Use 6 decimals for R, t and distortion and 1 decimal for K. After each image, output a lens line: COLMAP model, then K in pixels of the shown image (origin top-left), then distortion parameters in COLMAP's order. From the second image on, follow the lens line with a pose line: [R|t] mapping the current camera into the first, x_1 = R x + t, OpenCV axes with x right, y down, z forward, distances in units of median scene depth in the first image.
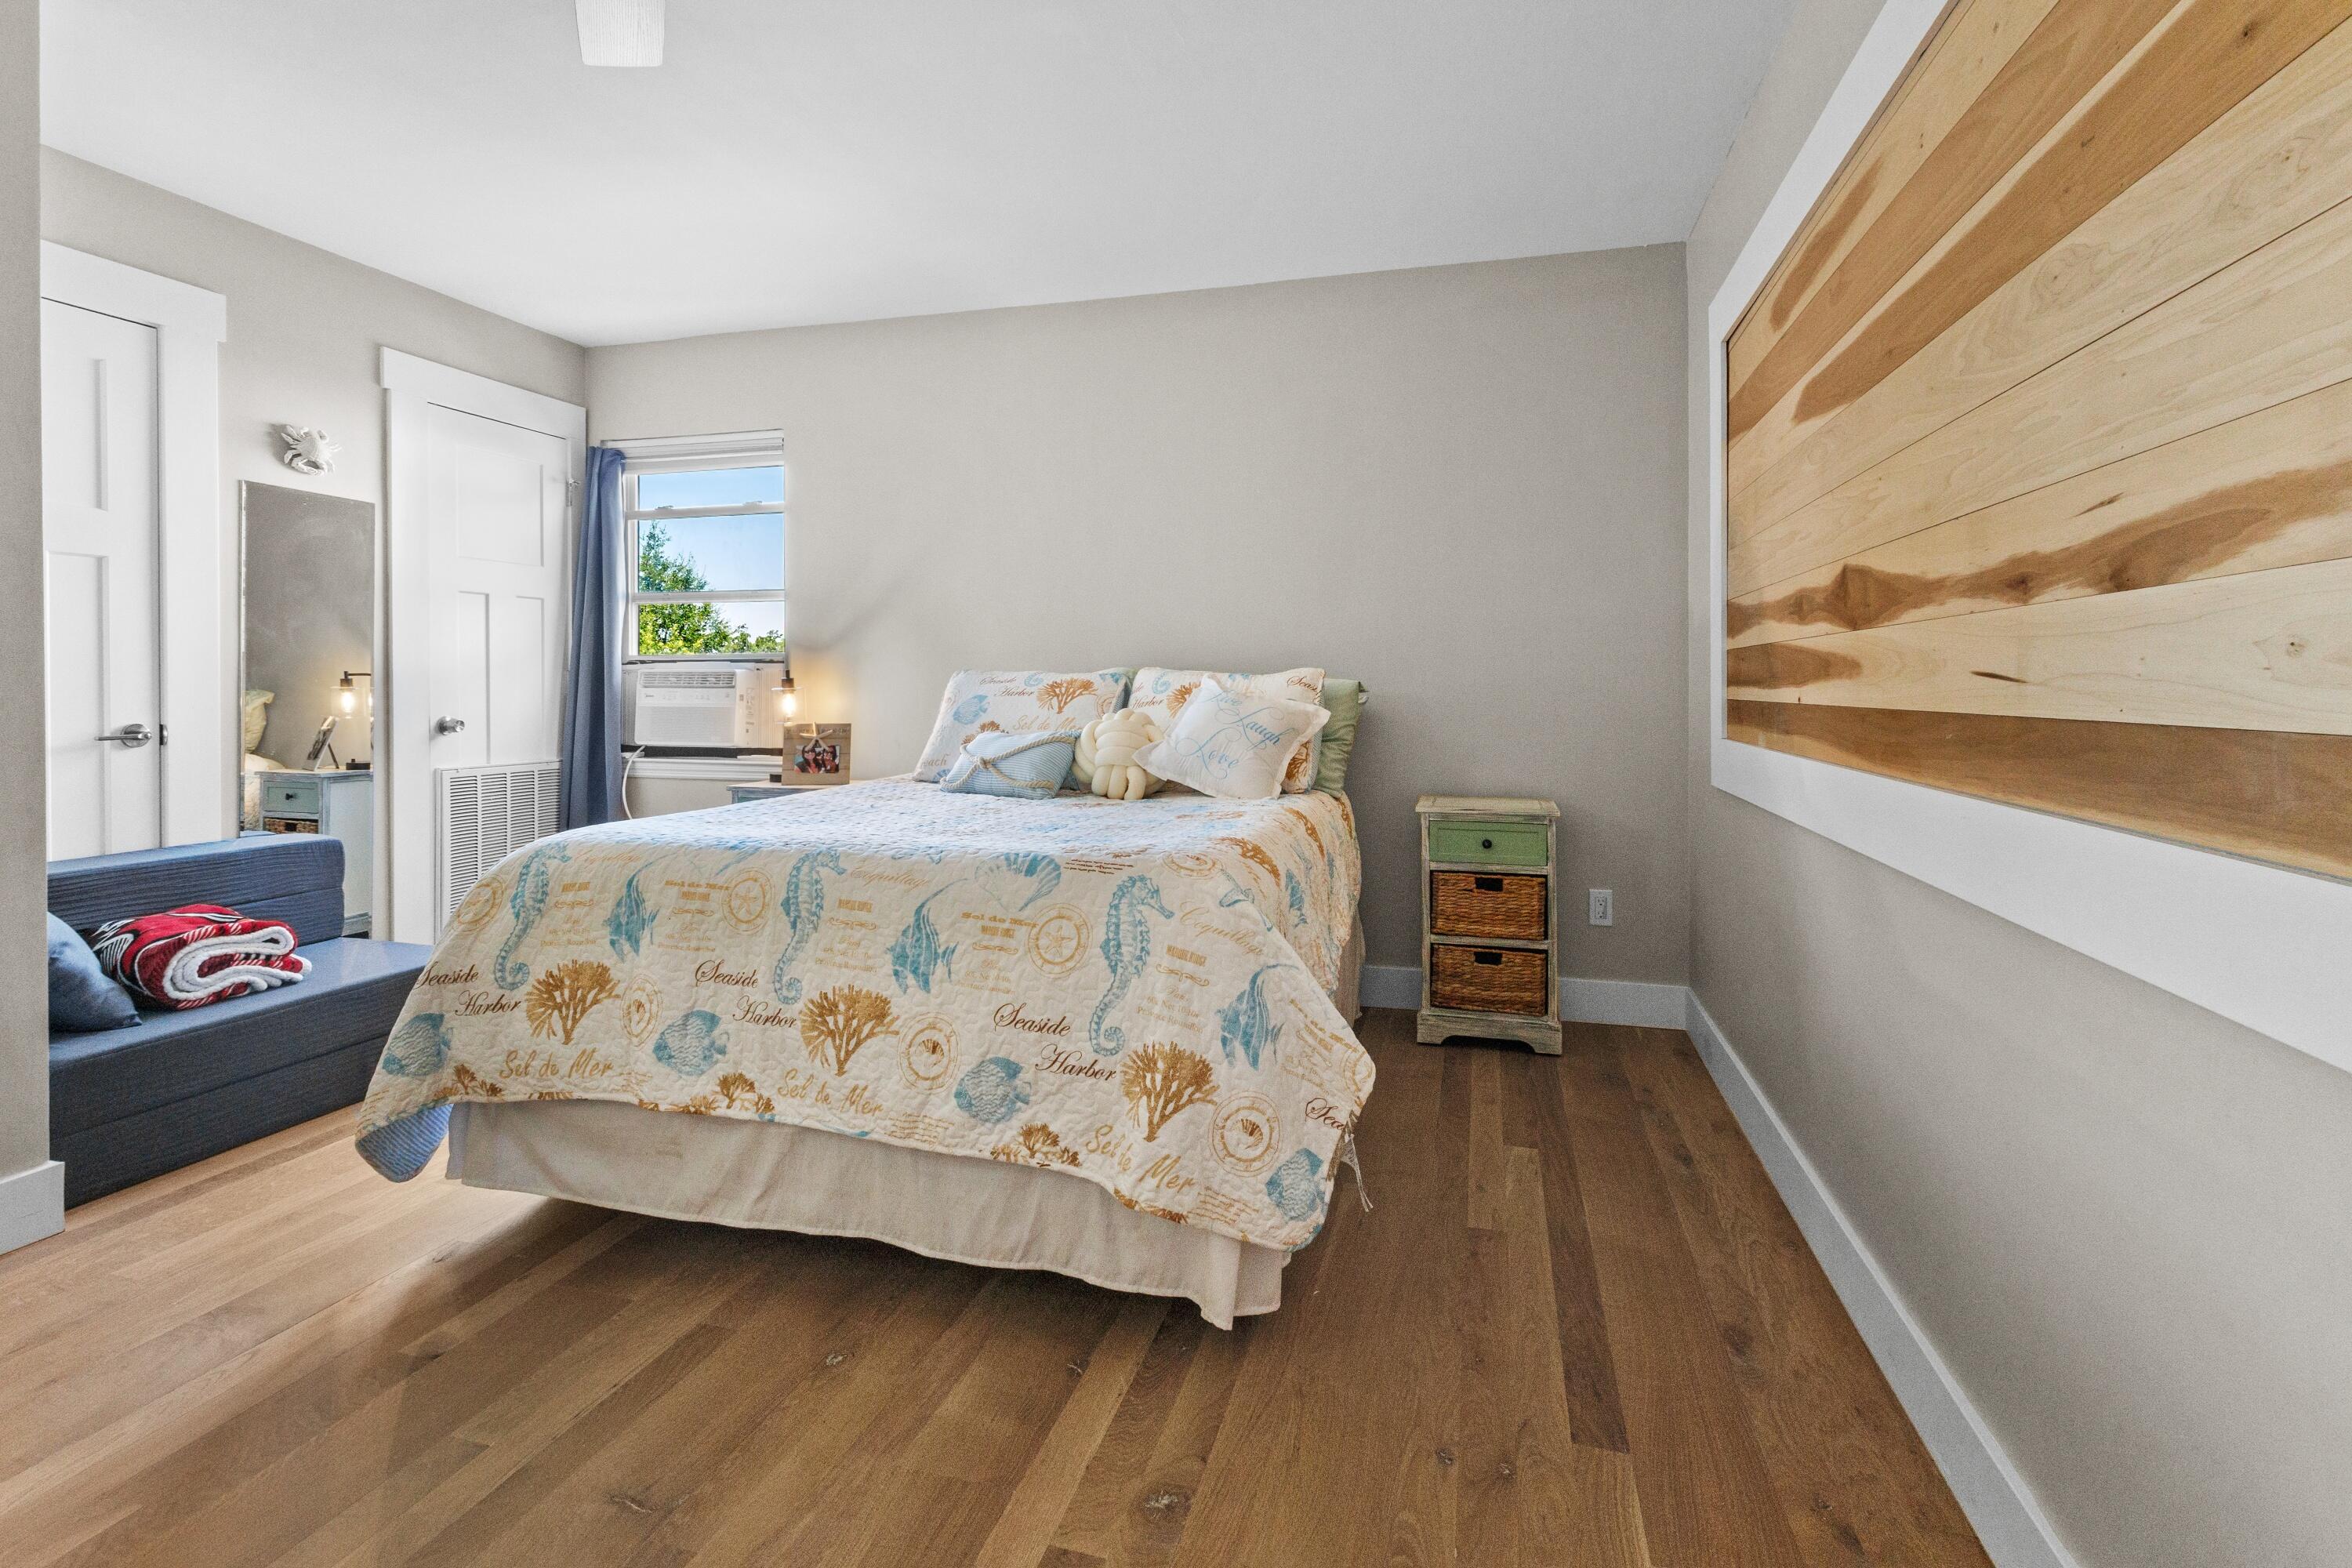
lens RADIAL K [[1120.3, 0, 1175.2], [0, 1120.3, 780.2], [0, 0, 1]] dist [0.005354, 0.001905]
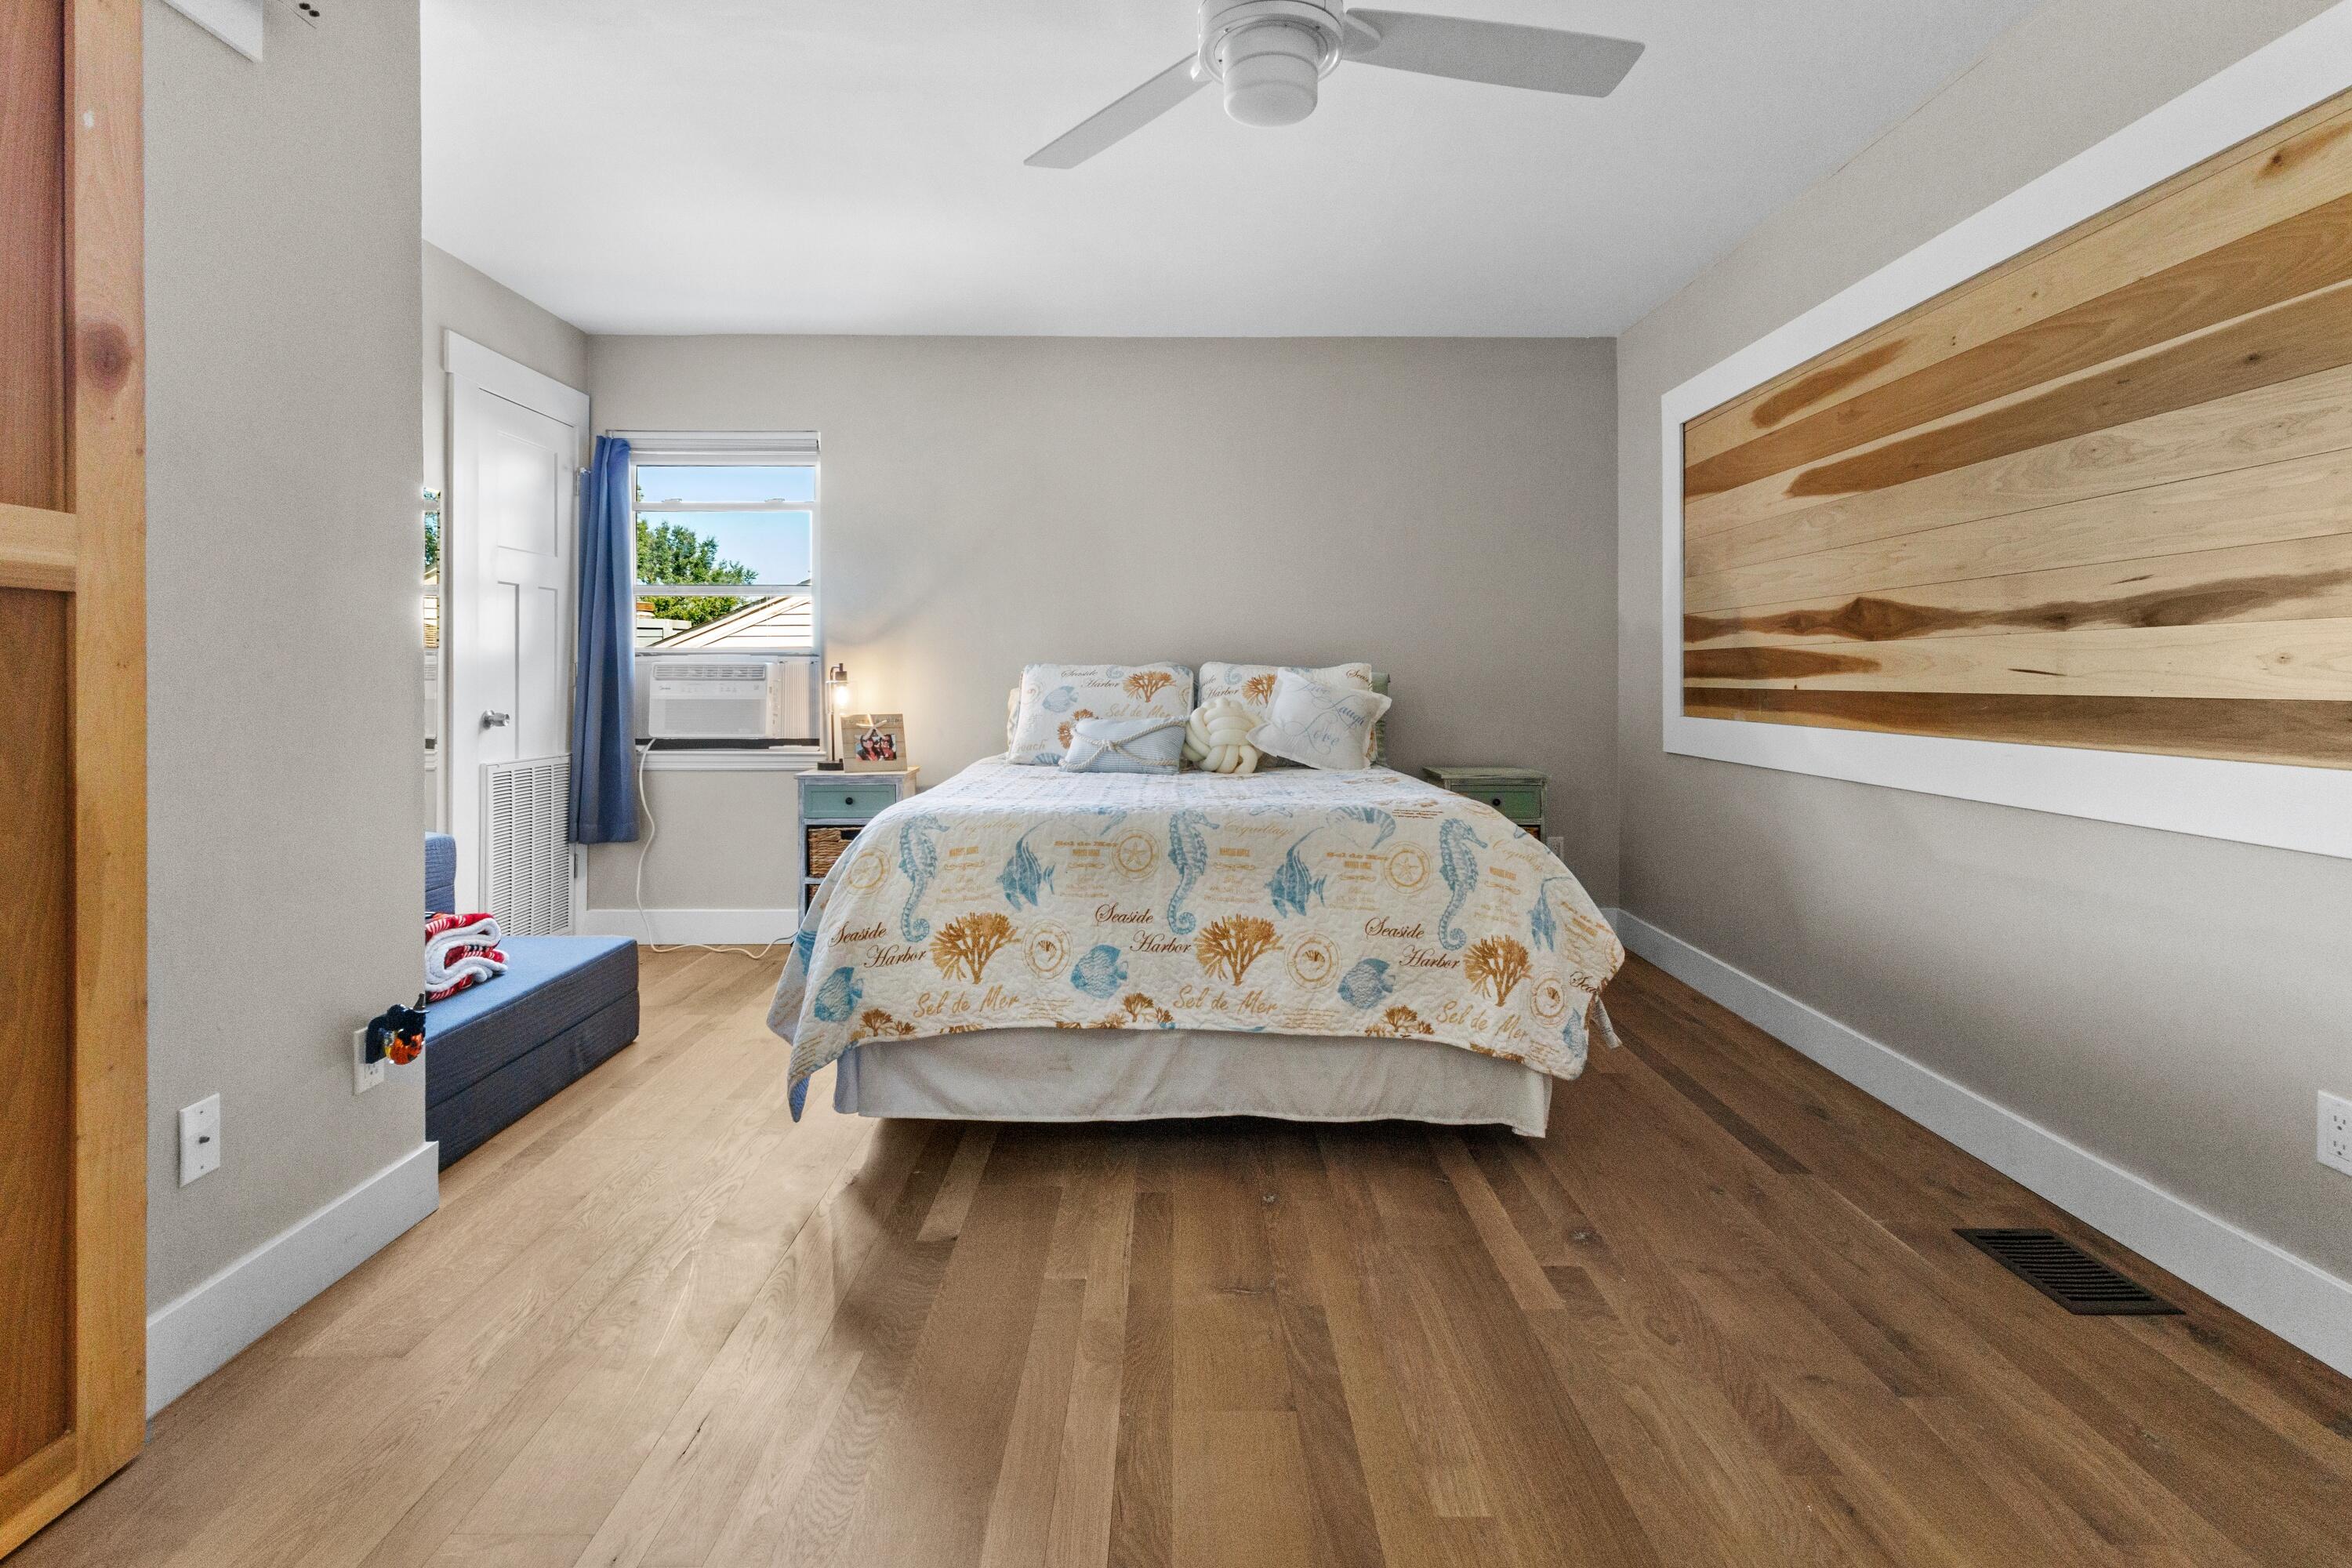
lens RADIAL K [[1120.3, 0, 1177.4], [0, 1120.3, 779.5], [0, 0, 1]] dist [0.005354, 0.001905]
pose [[0.960661, -0.026552, 0.276451, -0.655671], [0.024580, 0.999642, 0.010595, 0.013976], [-0.276633, -0.003383, 0.960970, -0.186771]]
